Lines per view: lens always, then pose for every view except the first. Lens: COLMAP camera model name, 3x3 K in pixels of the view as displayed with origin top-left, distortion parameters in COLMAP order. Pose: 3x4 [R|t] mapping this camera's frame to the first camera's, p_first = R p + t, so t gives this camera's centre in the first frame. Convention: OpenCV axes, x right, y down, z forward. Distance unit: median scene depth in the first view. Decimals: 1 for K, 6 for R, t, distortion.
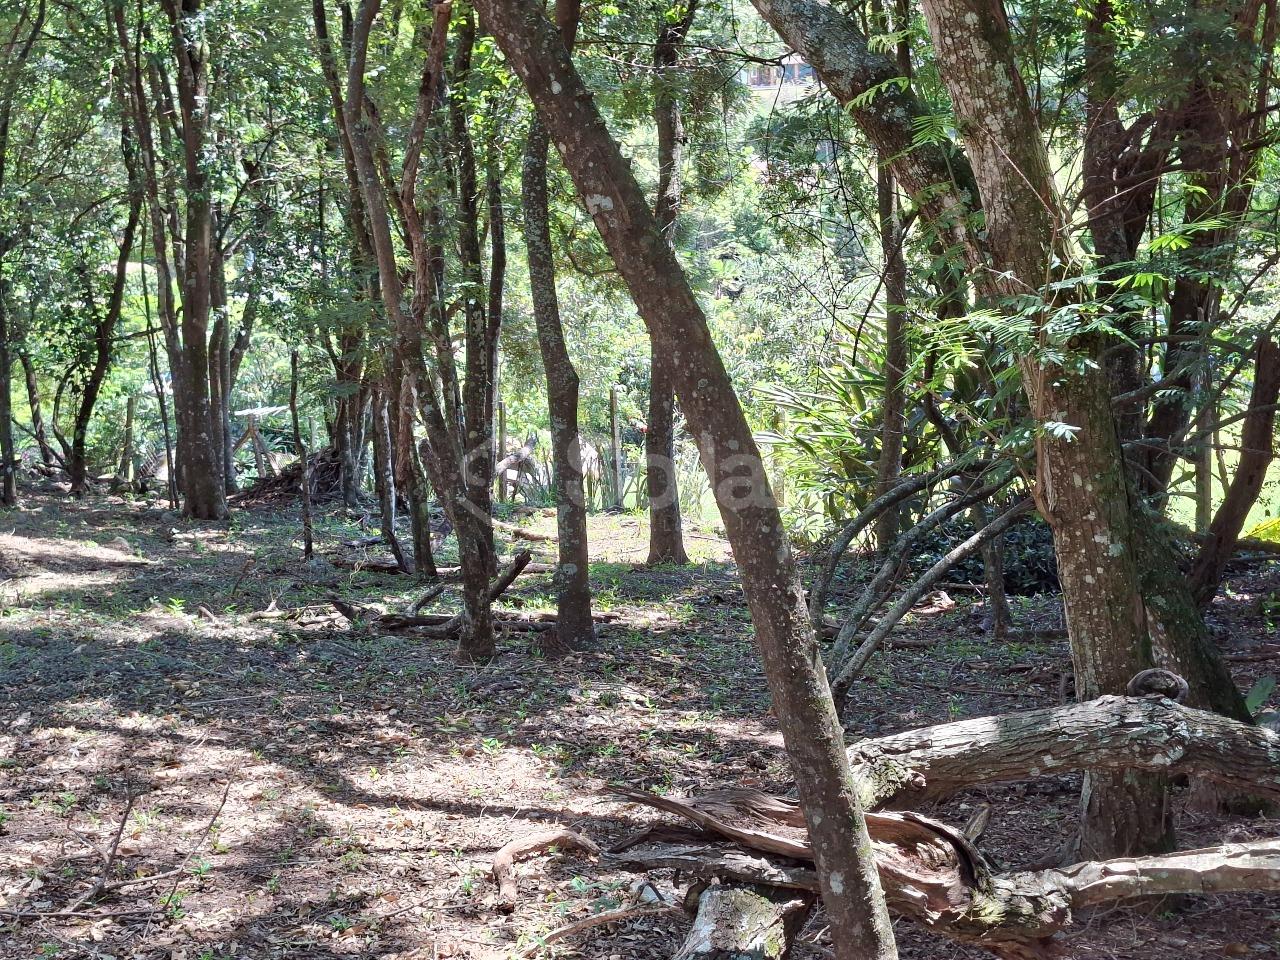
lens RADIAL K [[1690.8, 0, 645.1], [0, 1690.8, 472.7], [0, 0, 1]] dist [0.127808, -0.294899]
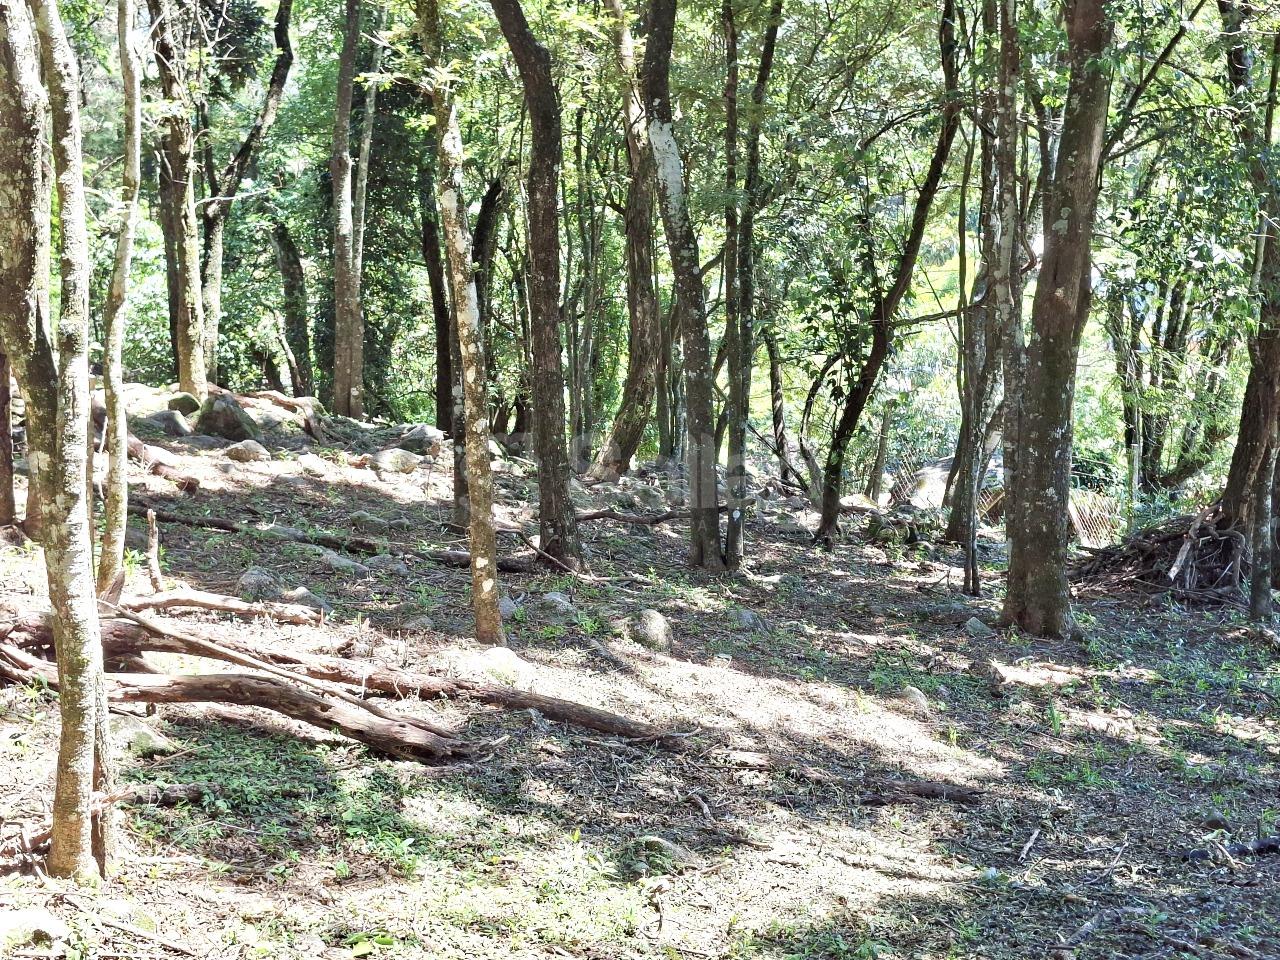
lens RADIAL K [[1699.5, 0, 646.5], [0, 1699.5, 472.2], [0, 0, 1]] dist [0.168972, -0.345962]
pose [[0.911971, 0.088552, -0.400585, -0.218619], [-0.088756, 0.995889, 0.018087, -0.039008], [0.400540, 0.019059, 0.916081, 0.592824]]
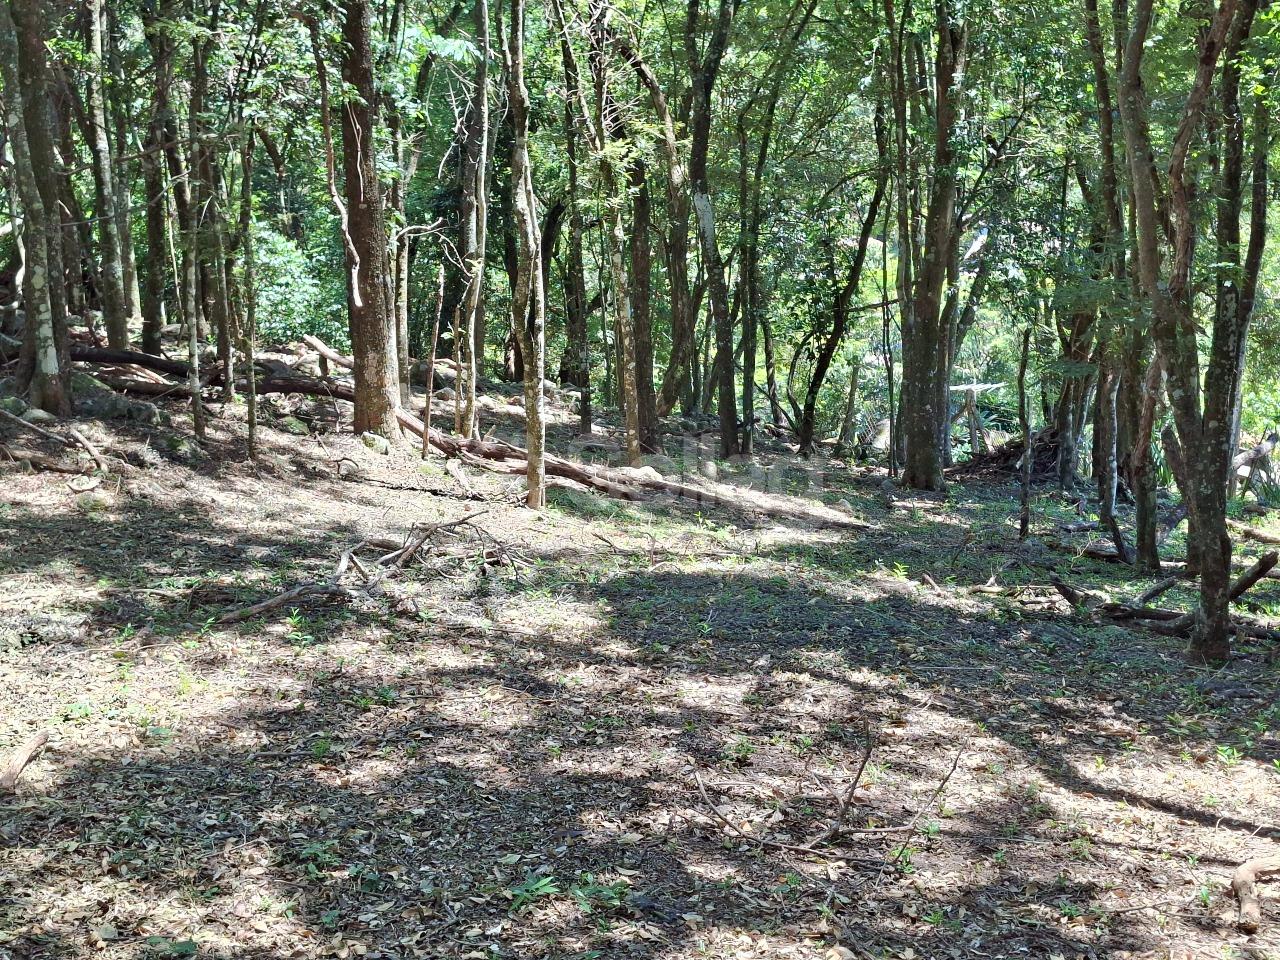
lens RADIAL K [[1690.8, 0, 645.1], [0, 1690.8, 472.7], [0, 0, 1]] dist [0.127808, -0.294899]
pose [[0.914487, 0.082640, -0.396086, -0.011657], [-0.077591, 0.996570, 0.028781, 0.001308], [0.397106, 0.004413, 0.917762, -0.000879]]
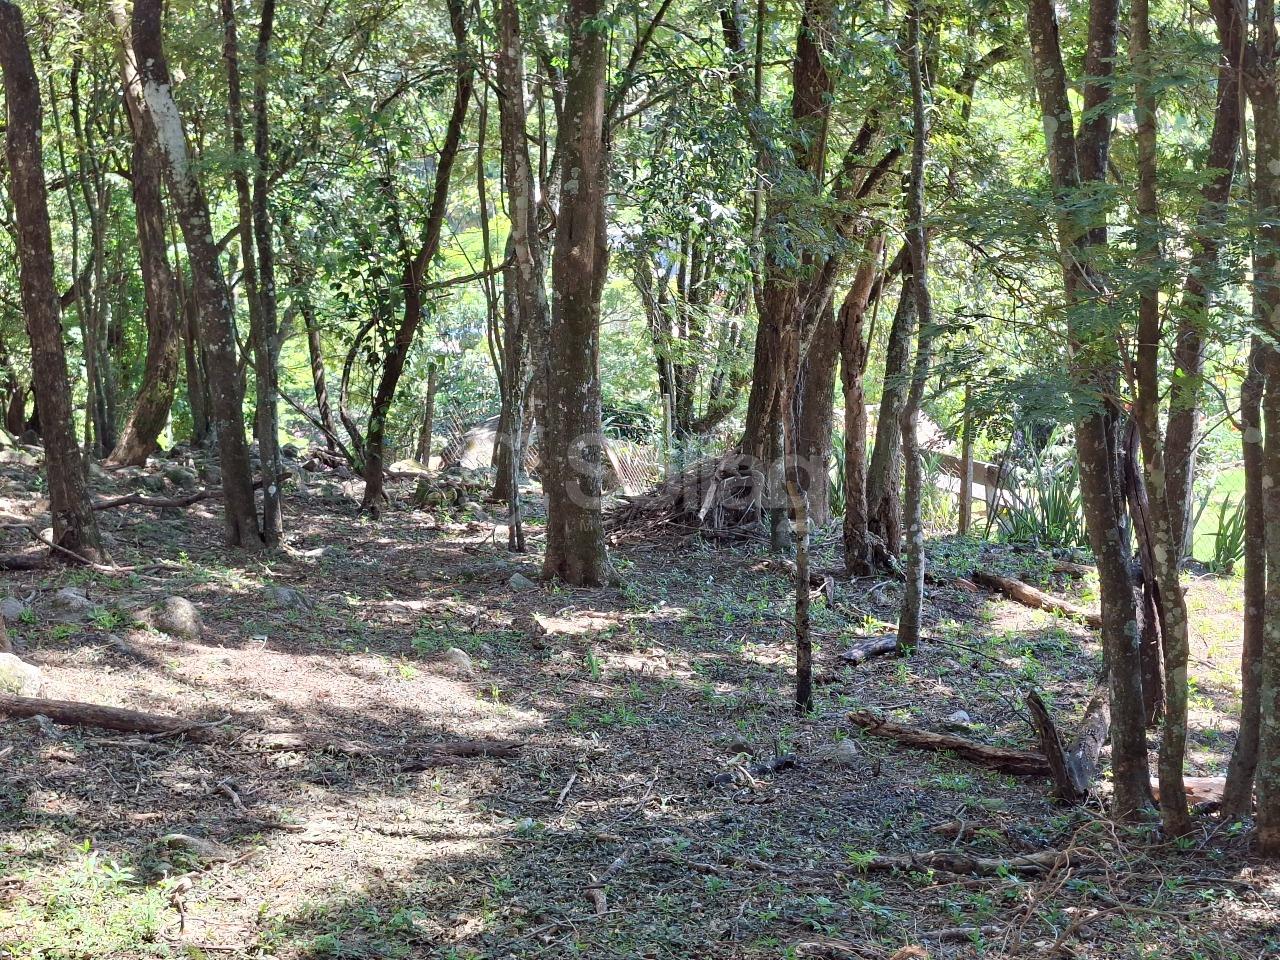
lens RADIAL K [[1699.5, 0, 646.5], [0, 1699.5, 472.2], [0, 0, 1]] dist [0.168972, -0.345962]
pose [[0.987723, 0.028435, -0.153608, -0.208816], [-0.024975, 0.999390, 0.024408, -0.040029], [0.154208, -0.020272, 0.987830, 0.598860]]
